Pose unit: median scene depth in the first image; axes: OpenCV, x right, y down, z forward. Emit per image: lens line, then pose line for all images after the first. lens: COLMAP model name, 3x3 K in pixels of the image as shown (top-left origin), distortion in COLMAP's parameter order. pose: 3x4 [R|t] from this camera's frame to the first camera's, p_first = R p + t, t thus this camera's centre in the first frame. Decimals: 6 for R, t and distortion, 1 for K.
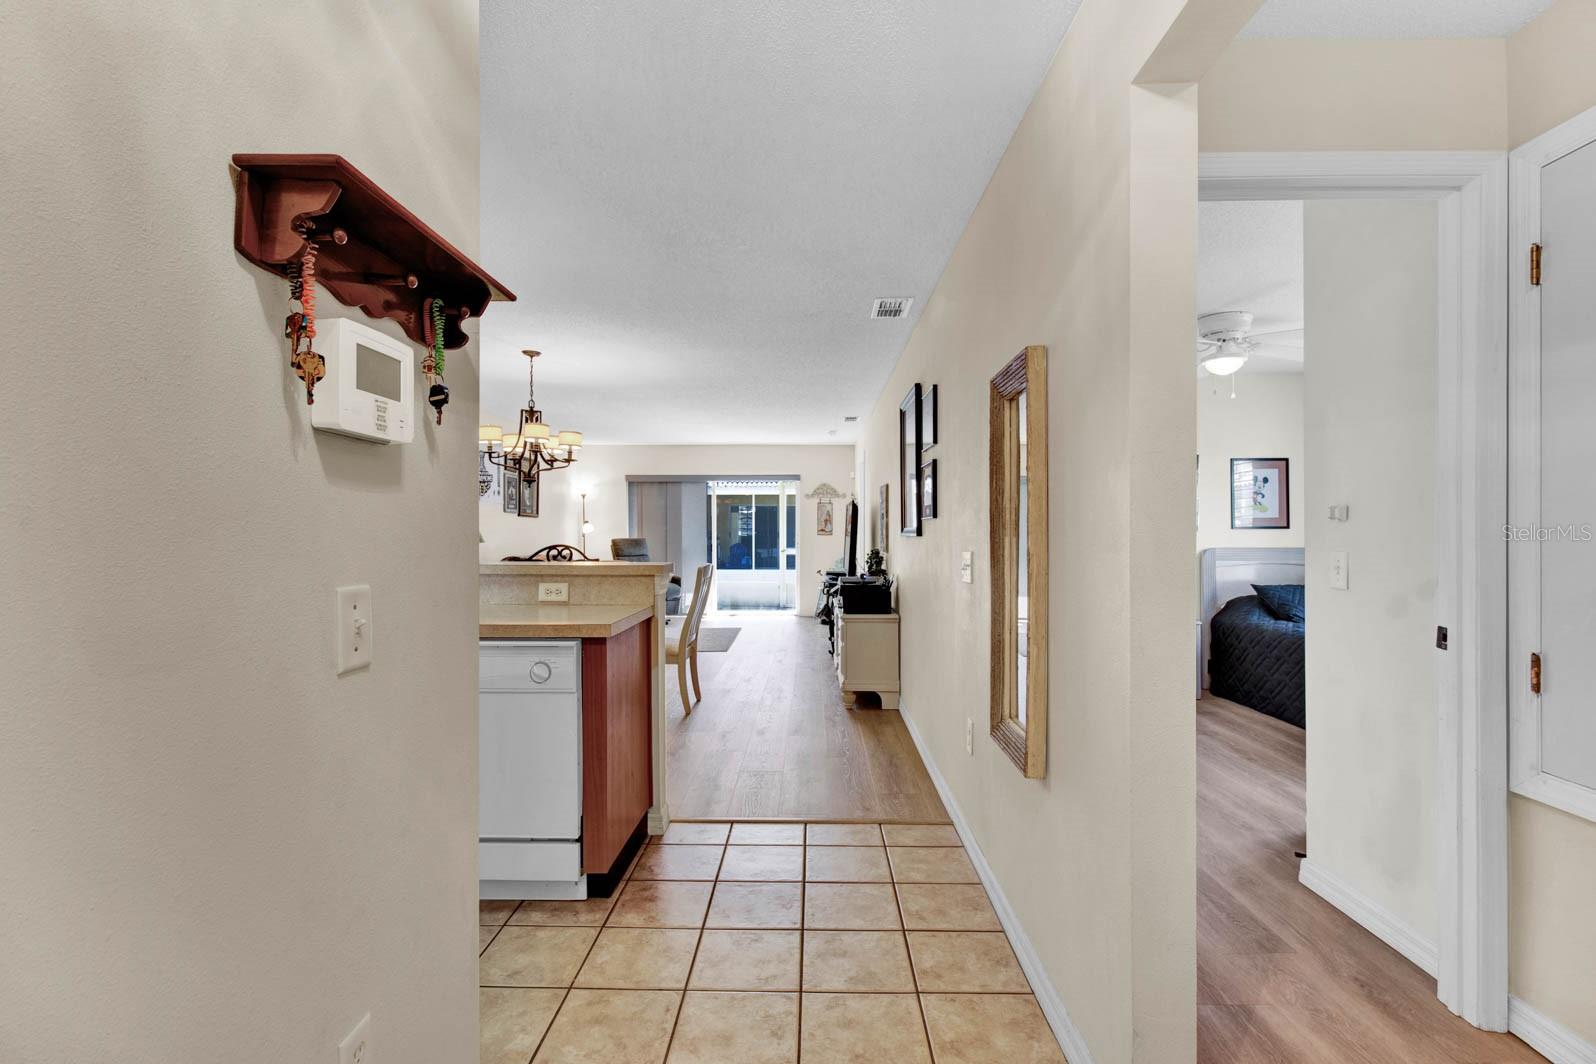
lens RADIAL K [[758.6, 0, 806.2], [0, 758.6, 520.5], [0, 0, 1]] dist [-0.015928, -0.001940]
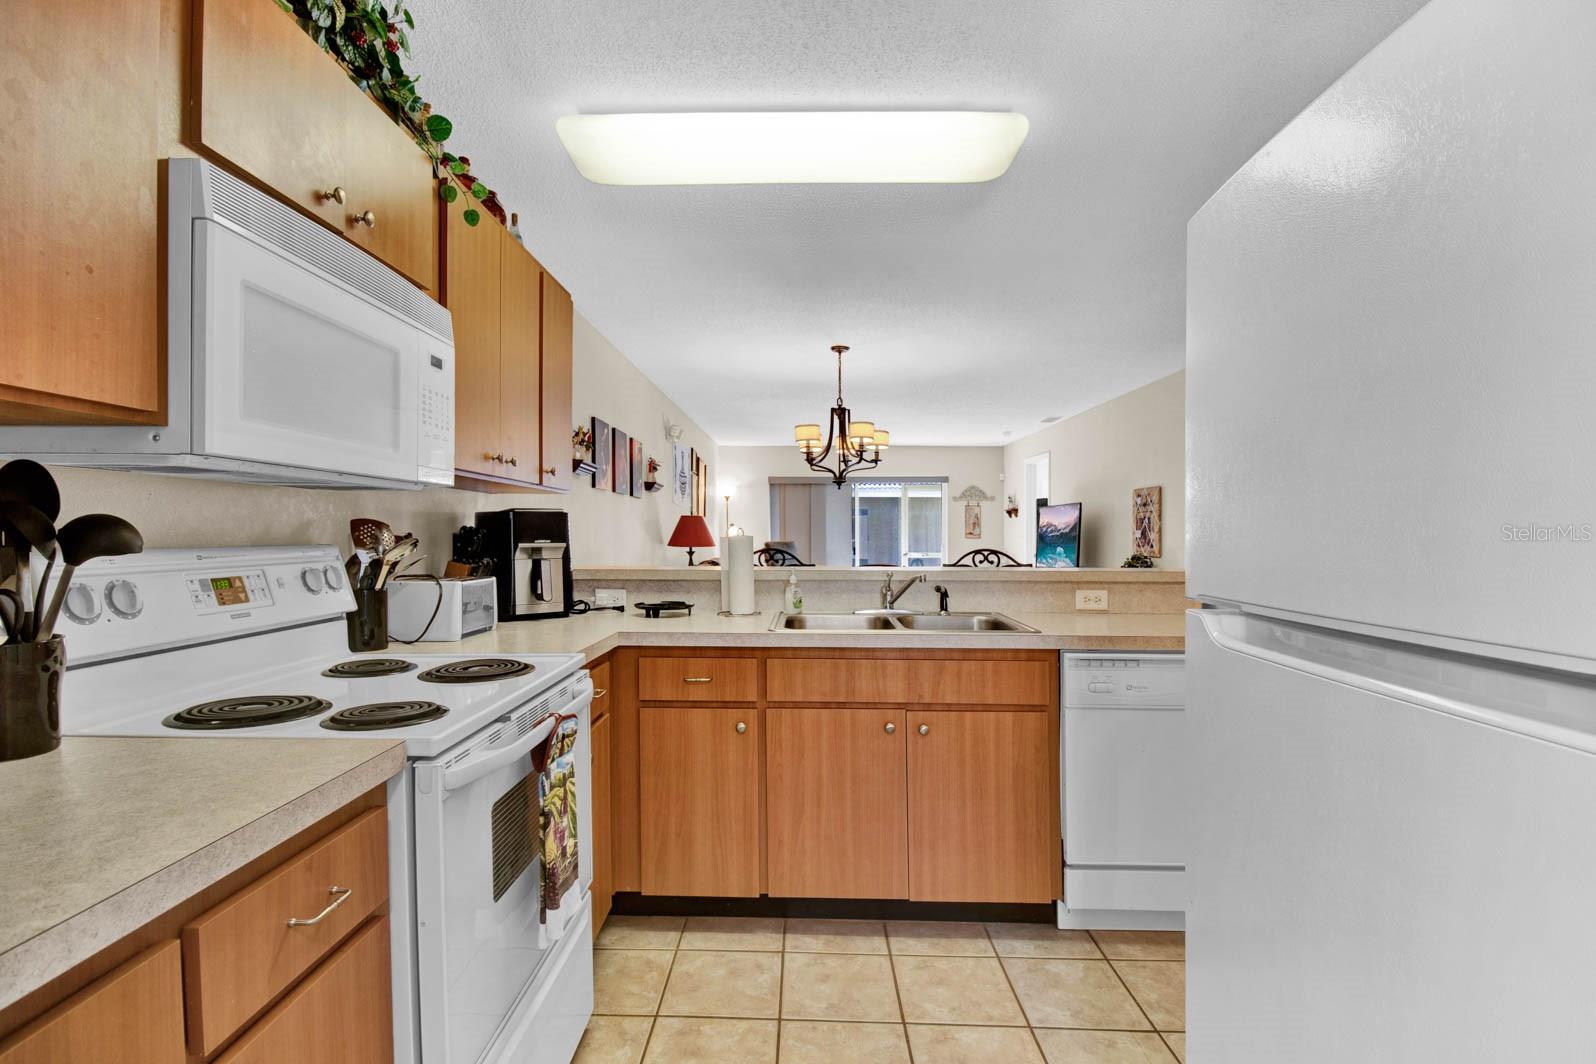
lens RADIAL K [[759.4, 0, 795.3], [0, 759.4, 557.4], [0, 0, 1]] dist [0.000110, -0.000234]
pose [[0.999968, 0.002670, -0.007517, -0.346691], [-0.002327, 0.998968, 0.045350, -0.000384], [0.007631, -0.045331, 0.998943, 0.025148]]
